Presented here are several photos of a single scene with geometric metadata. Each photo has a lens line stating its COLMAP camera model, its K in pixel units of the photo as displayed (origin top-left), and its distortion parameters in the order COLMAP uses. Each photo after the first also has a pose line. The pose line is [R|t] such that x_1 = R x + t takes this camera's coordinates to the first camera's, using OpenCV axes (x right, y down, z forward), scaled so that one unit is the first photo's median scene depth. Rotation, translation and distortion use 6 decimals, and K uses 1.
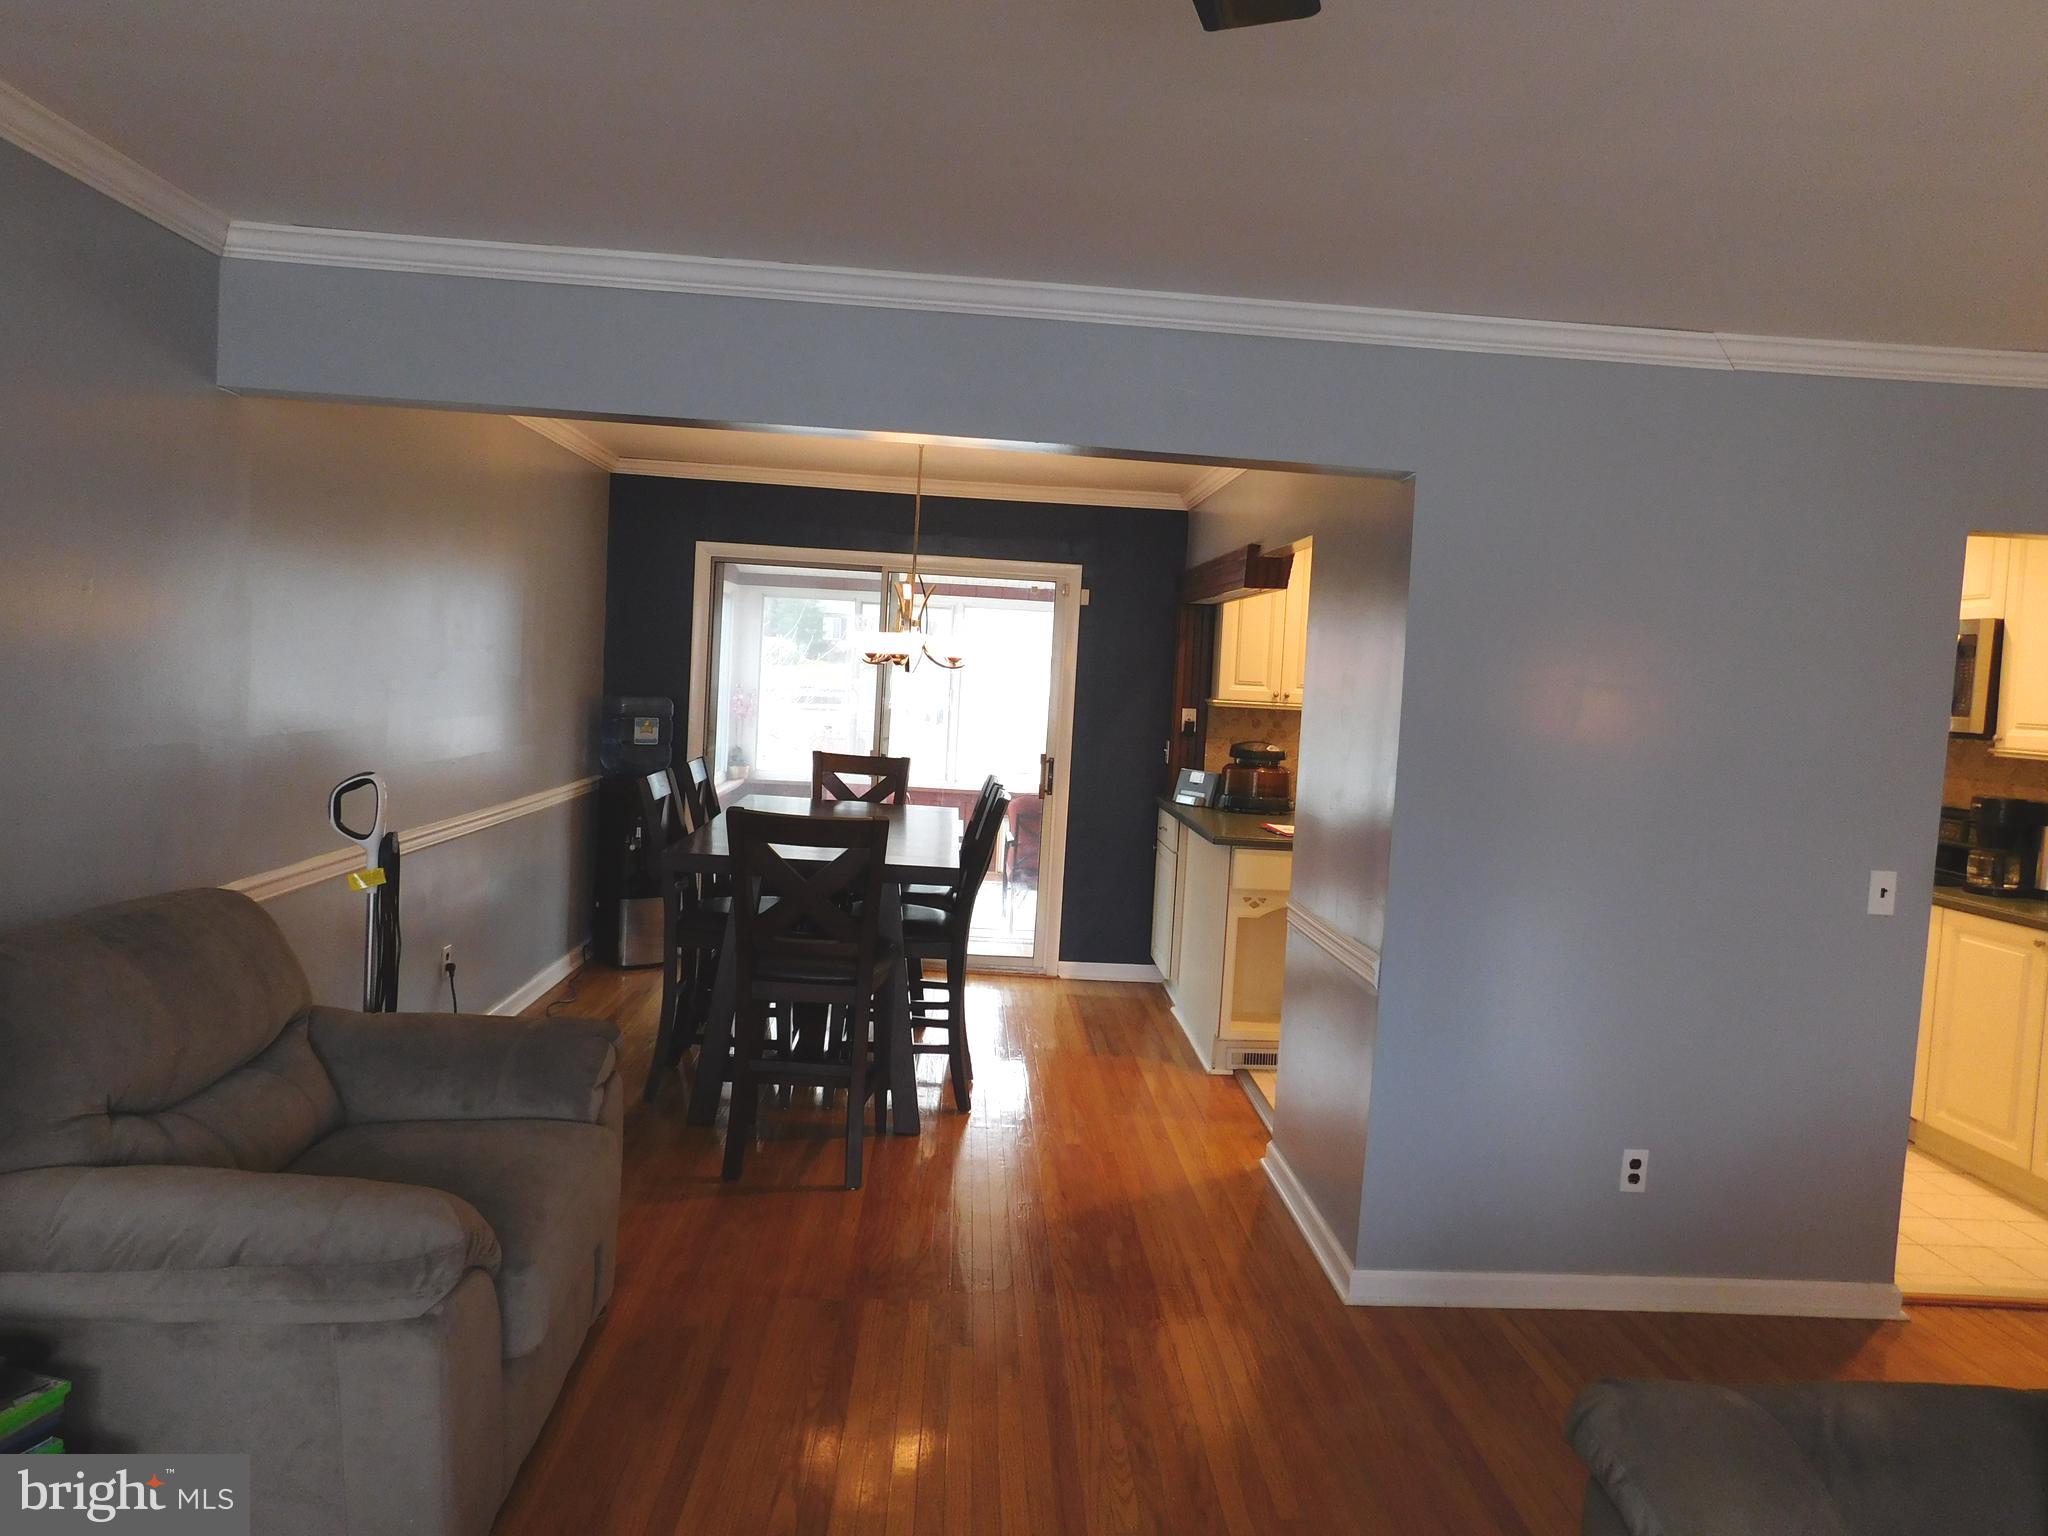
lens RADIAL K [[1353.2, 0, 1024.0], [0, 1353.2, 768.0], [0, 0, 1]] dist [-0.070780, 0.061979]
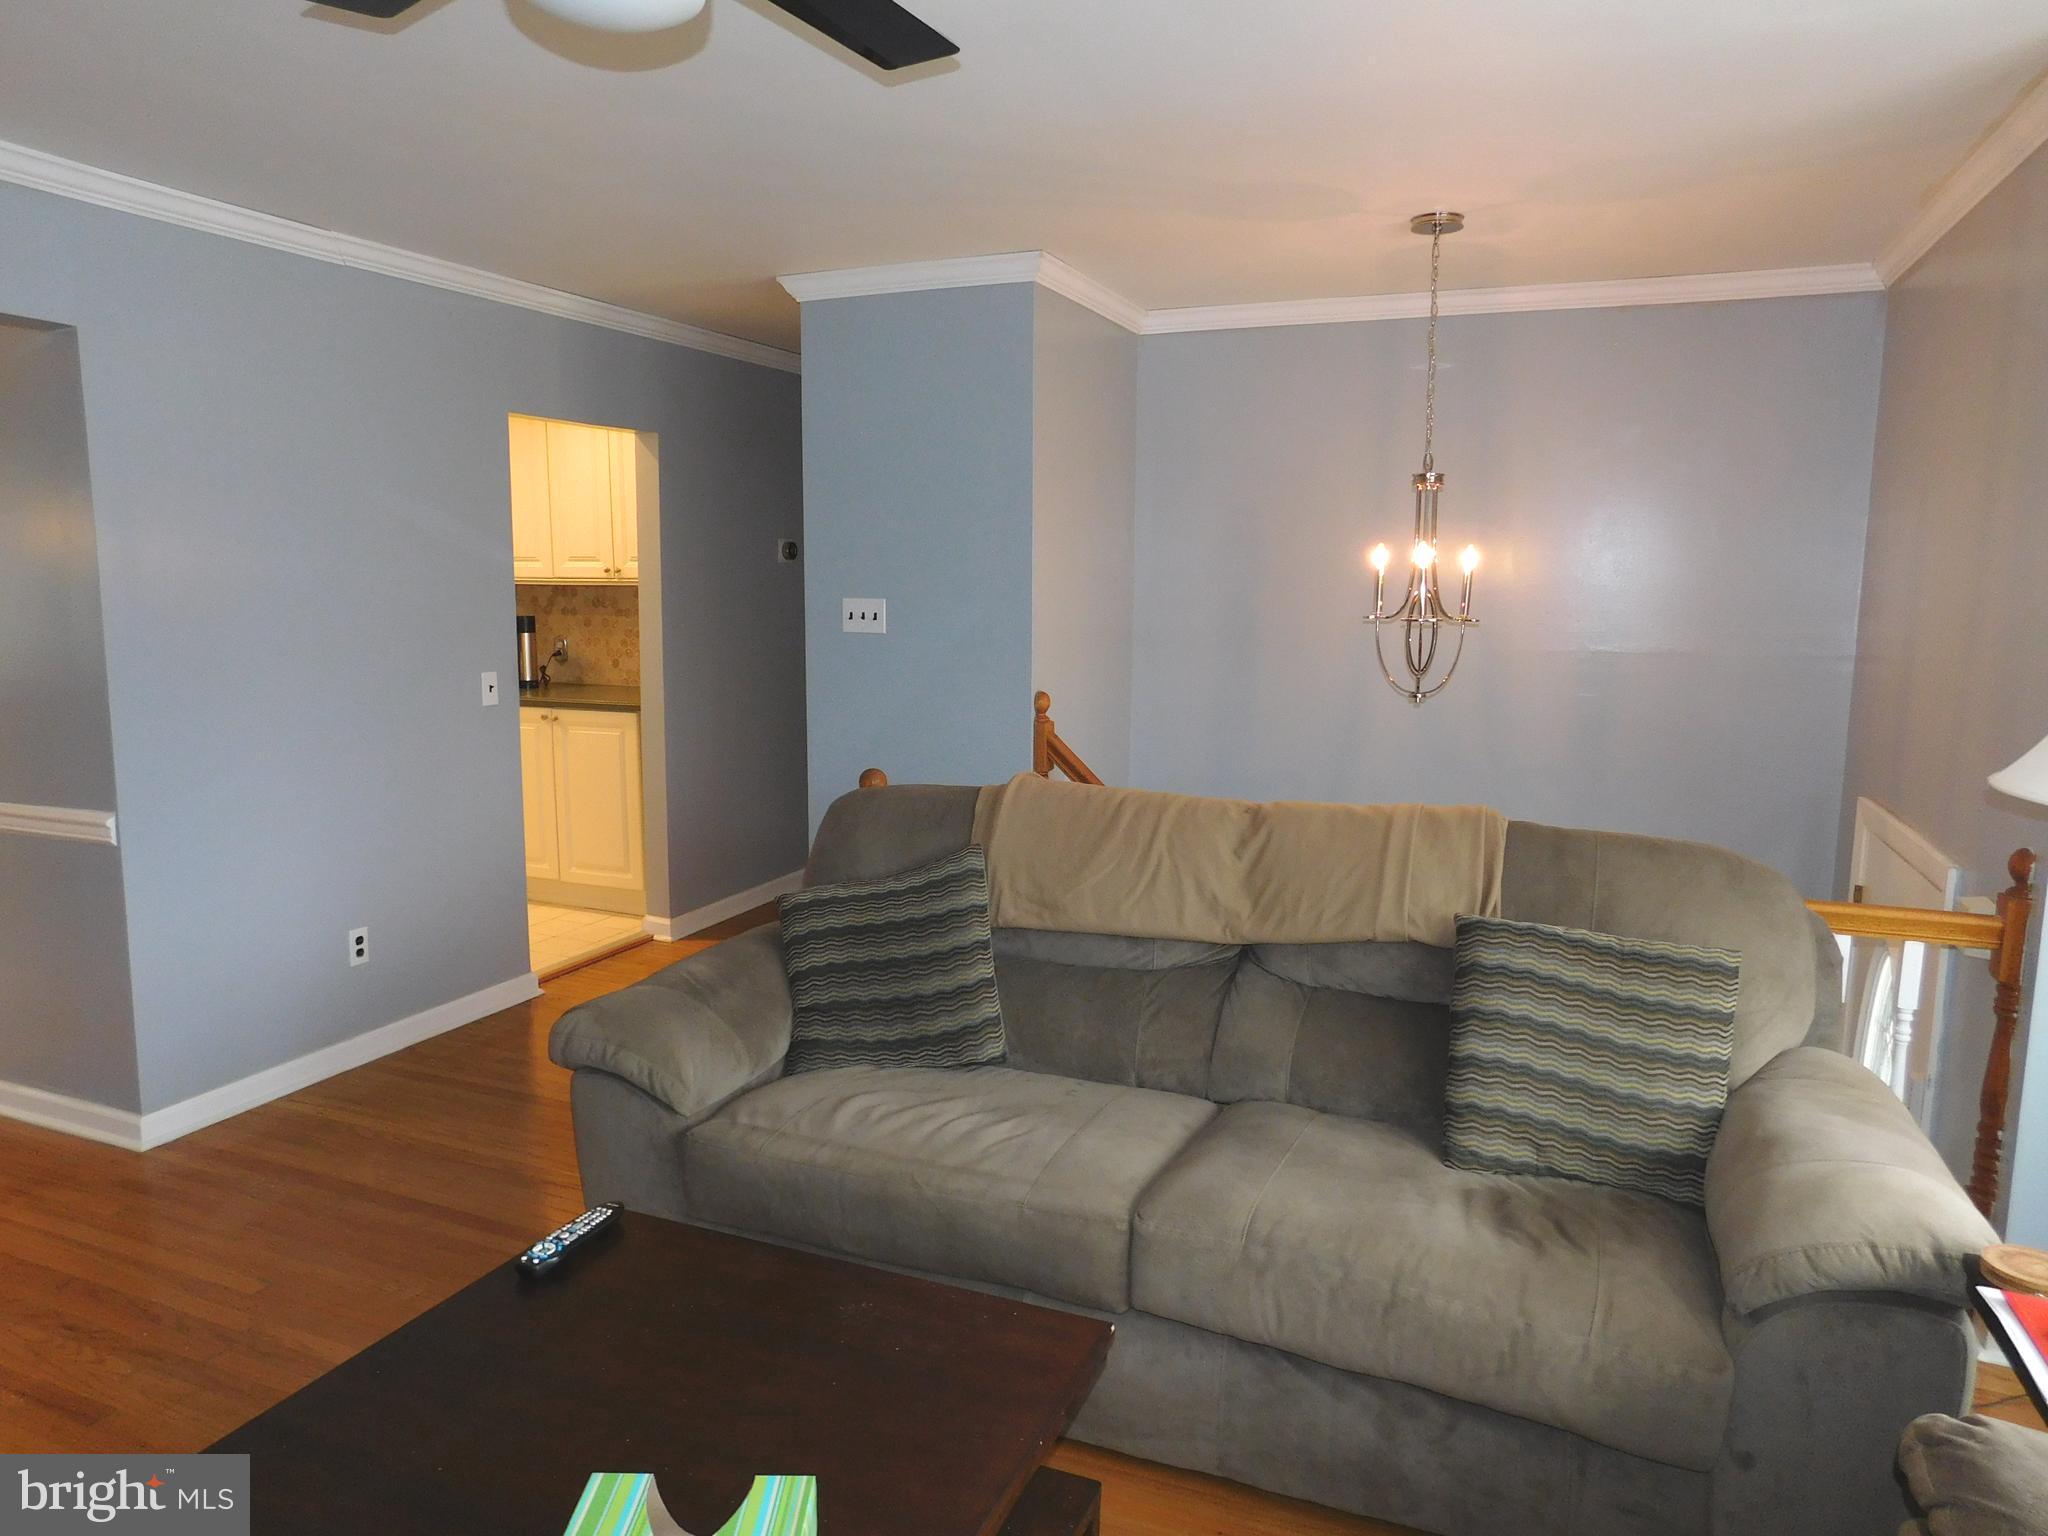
lens RADIAL K [[1353.2, 0, 1024.0], [0, 1353.2, 768.0], [0, 0, 1]] dist [-0.070780, 0.061979]
pose [[0.425830, -0.177076, 0.887307, -0.166505], [0.065375, 0.984121, 0.165022, -0.007596], [-0.902438, -0.012264, 0.430644, -0.028524]]
